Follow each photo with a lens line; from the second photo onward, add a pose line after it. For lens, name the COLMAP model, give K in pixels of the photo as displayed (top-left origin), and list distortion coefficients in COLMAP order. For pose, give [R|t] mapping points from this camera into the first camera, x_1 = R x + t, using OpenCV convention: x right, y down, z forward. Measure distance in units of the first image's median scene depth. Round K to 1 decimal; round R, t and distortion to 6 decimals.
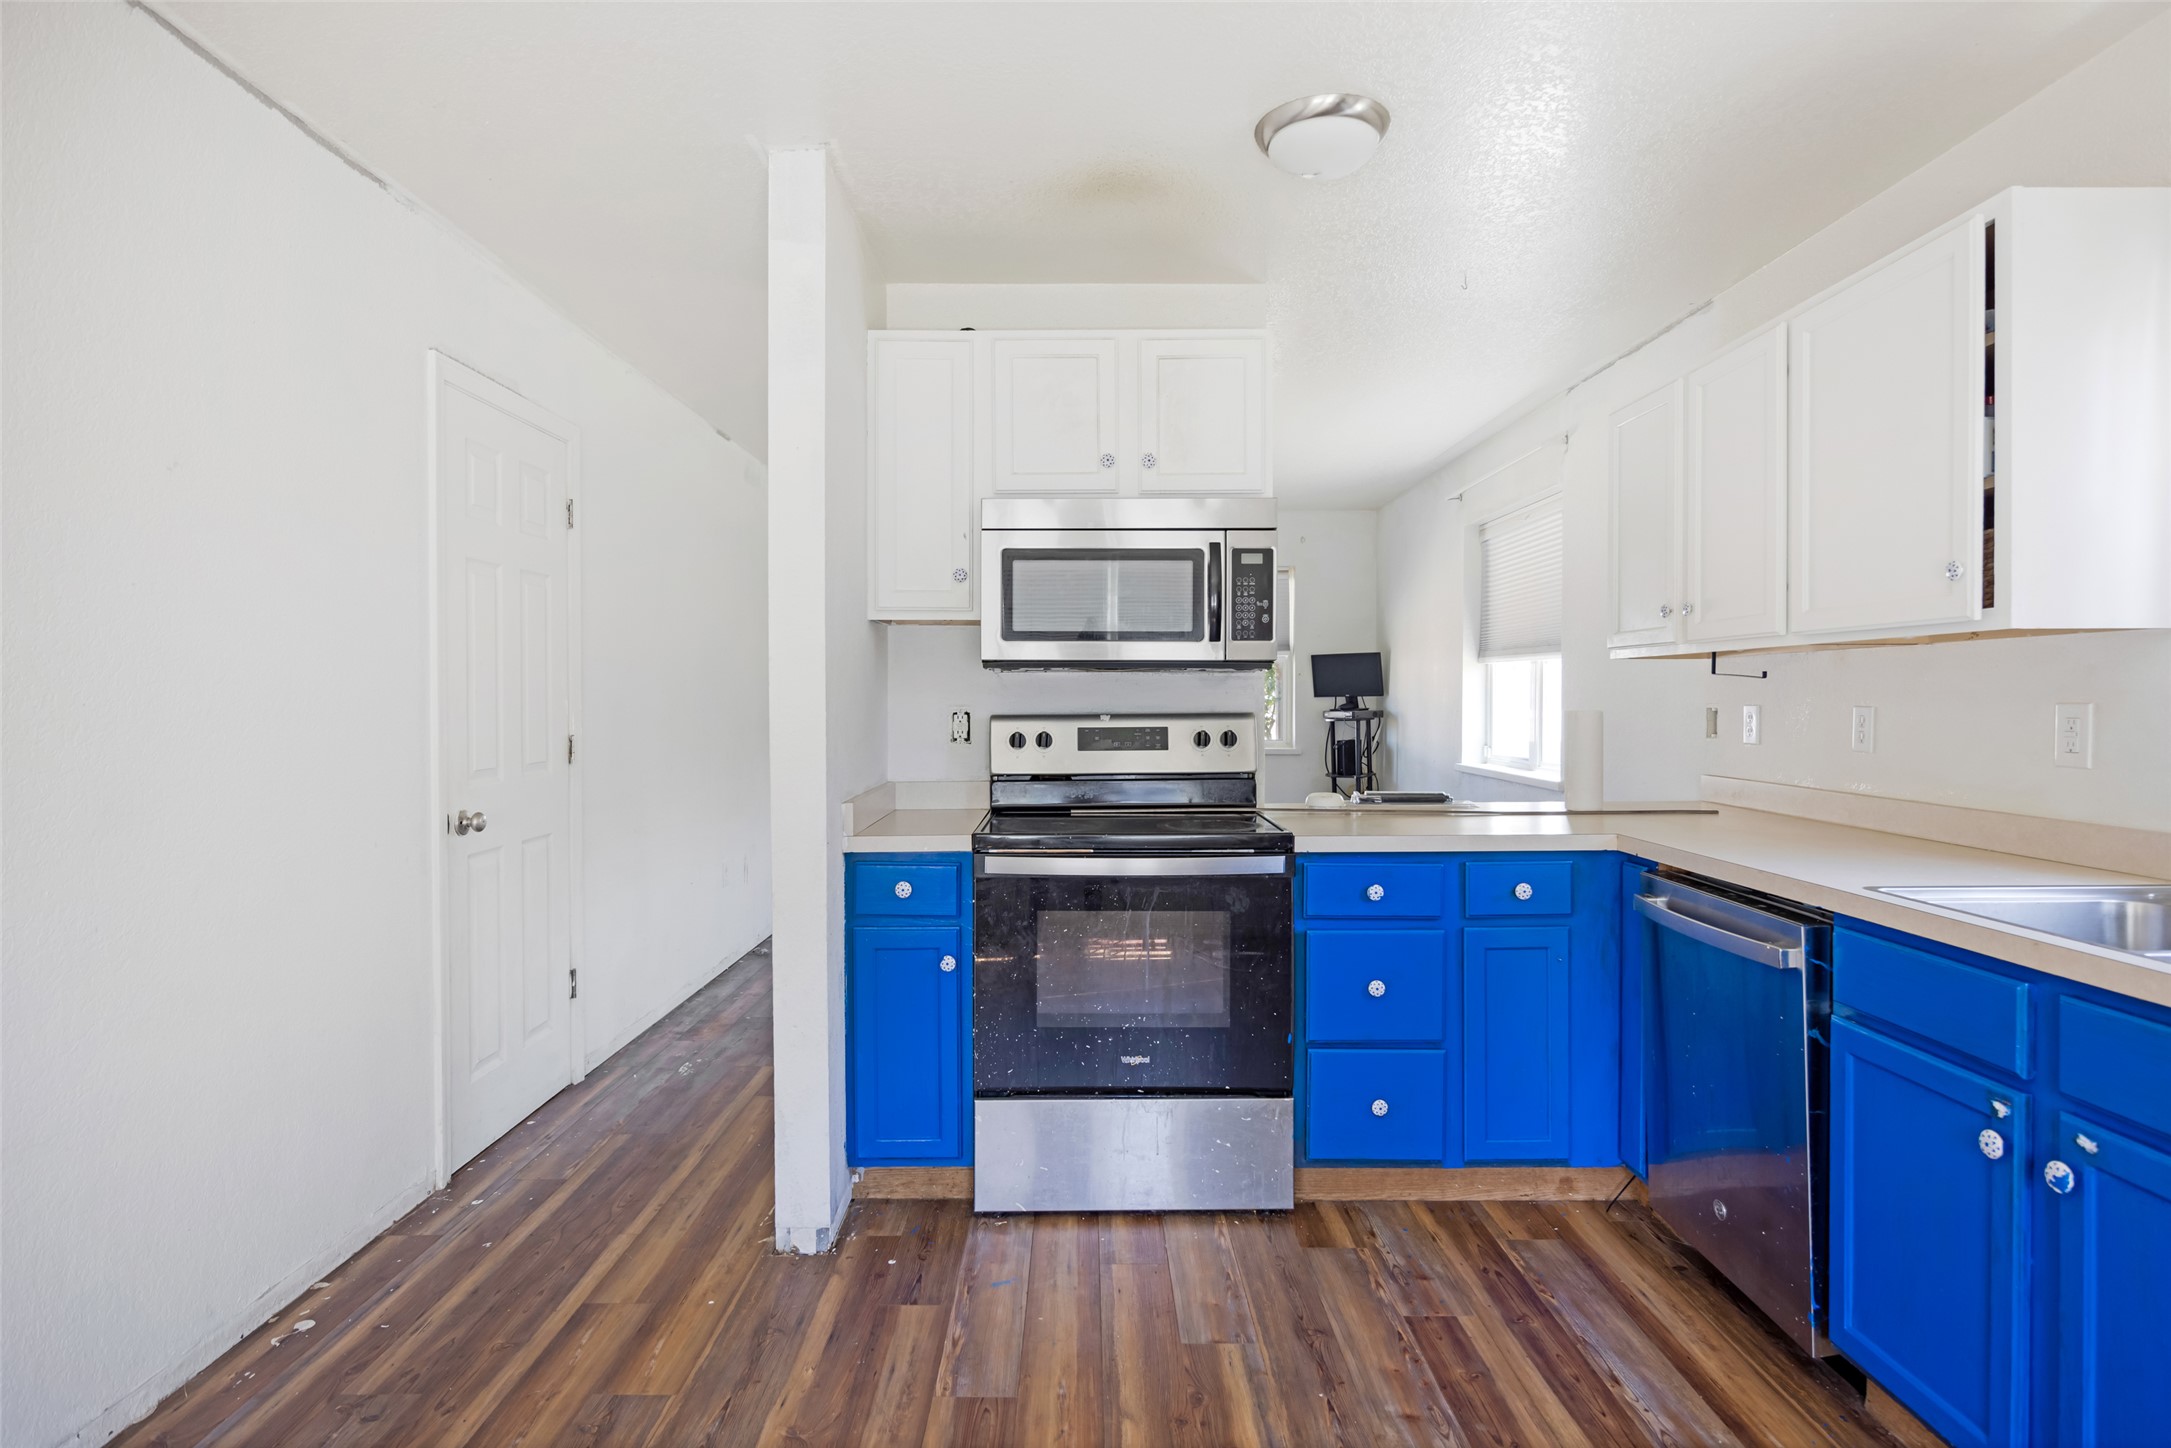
lens RADIAL K [[1162.1, 0, 1082.7], [0, 1162.1, 712.5], [0, 0, 1]] dist [-0.004861, -0.001786]
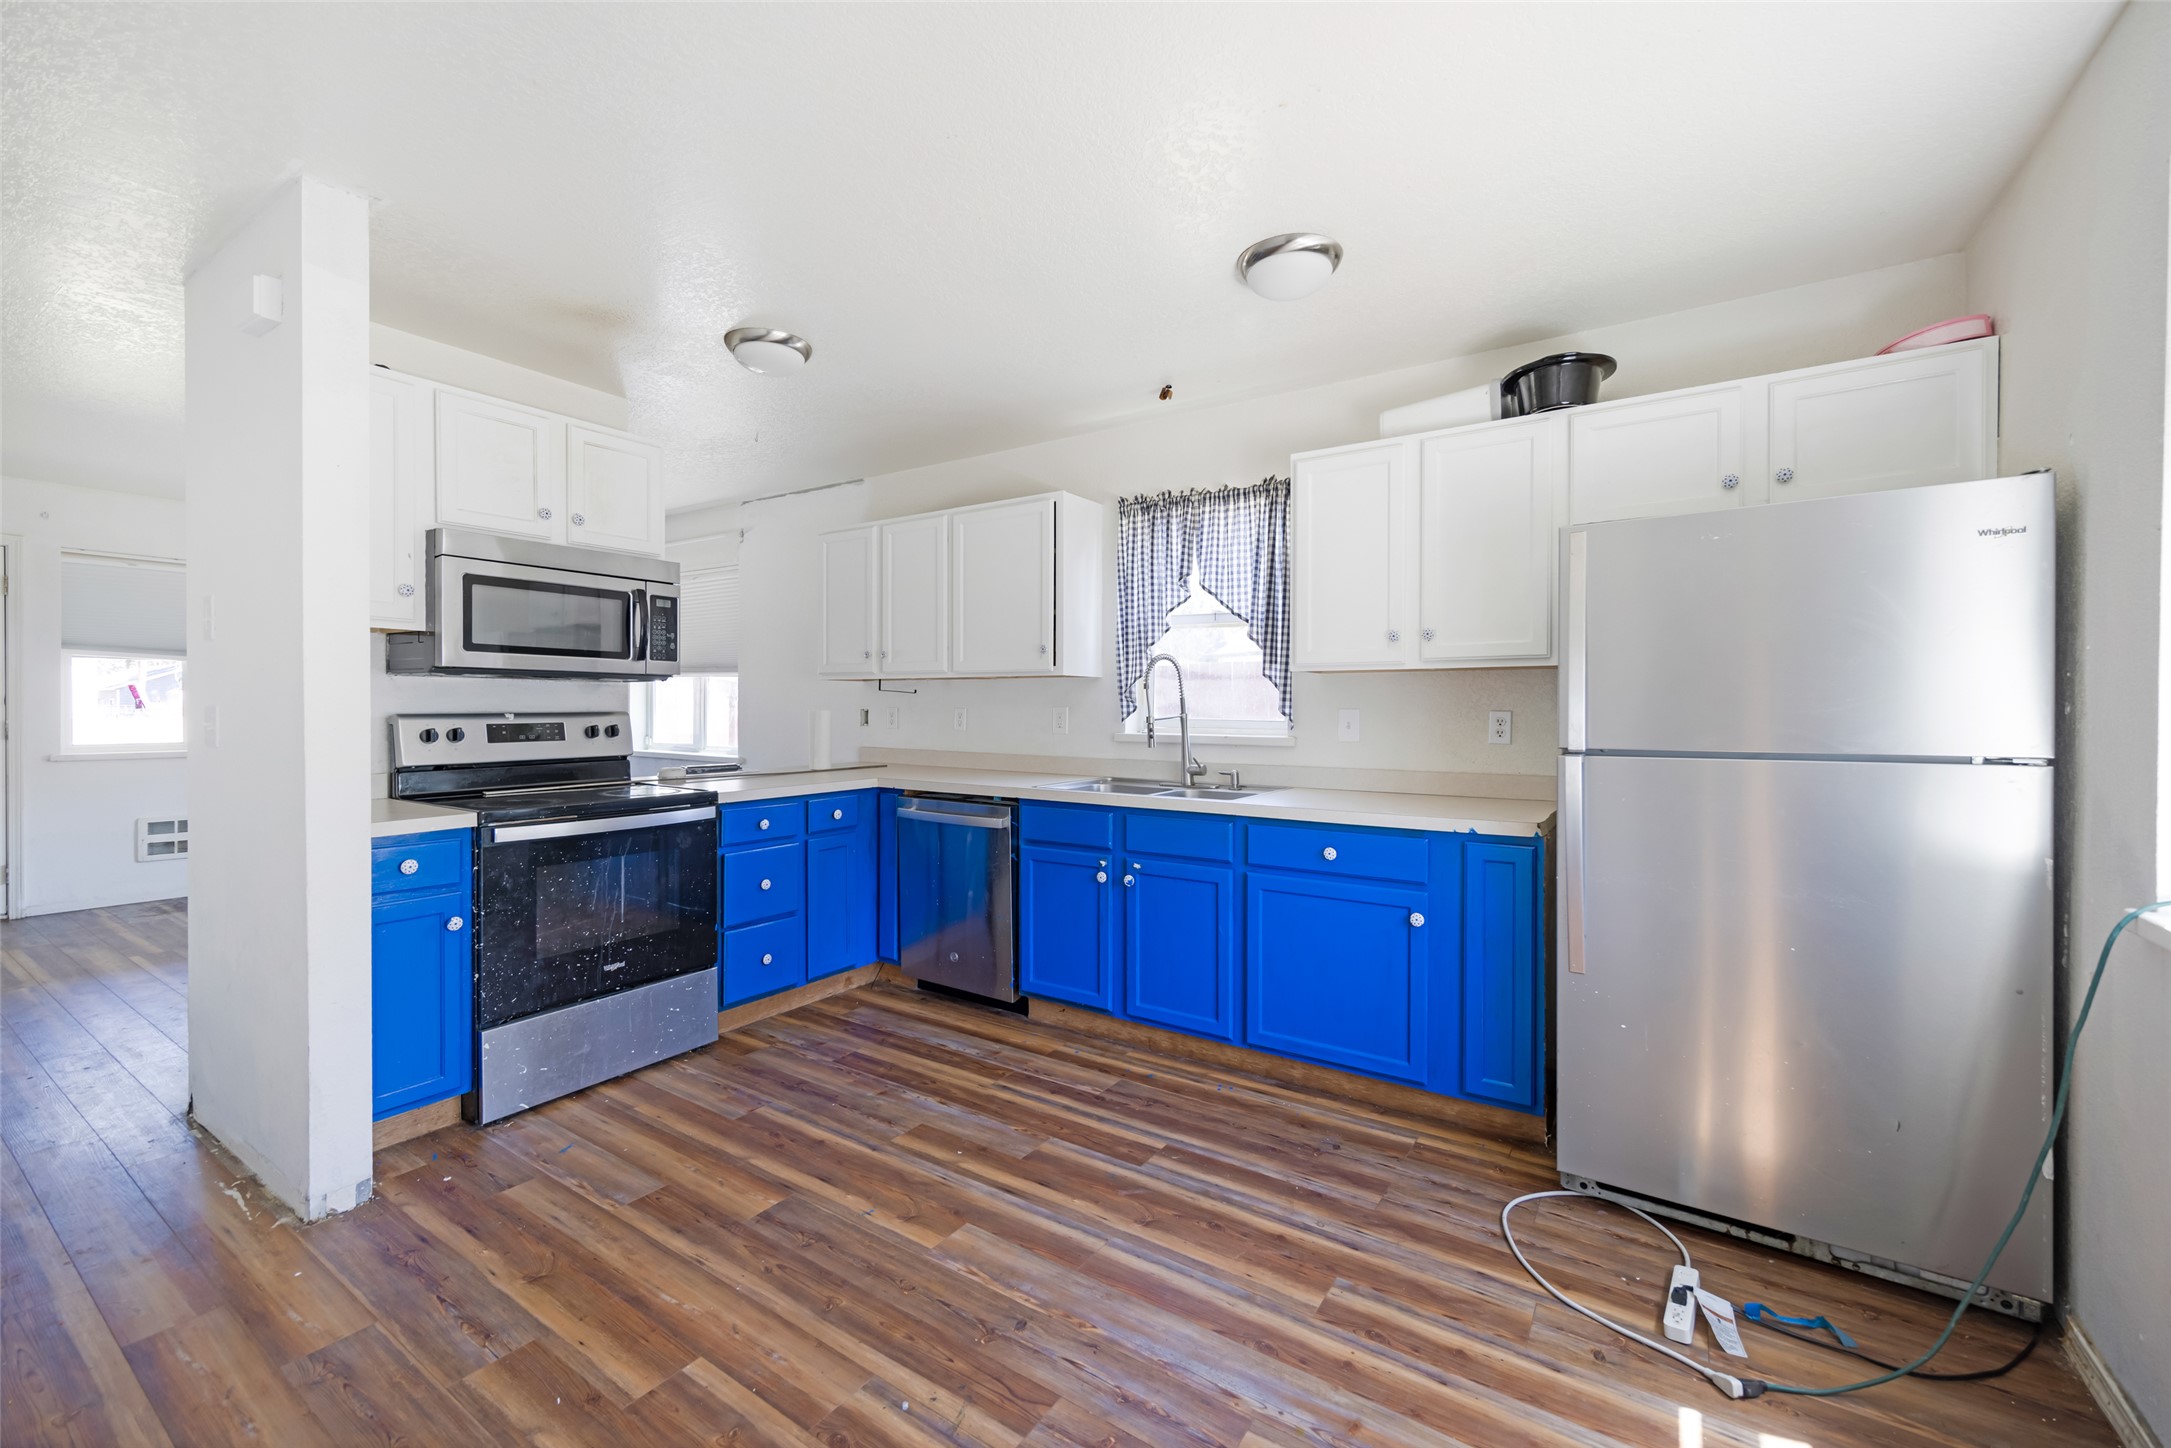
lens RADIAL K [[871.7, 0, 1083.8], [0, 871.7, 715.2], [0, 0, 1]] dist [-0.000408, 0.000046]
pose [[0.551509, -0.003992, 0.834160, -0.501141], [0.003556, 0.999991, 0.002435, 0.004444], [-0.834162, 0.001624, 0.551518, -0.022154]]
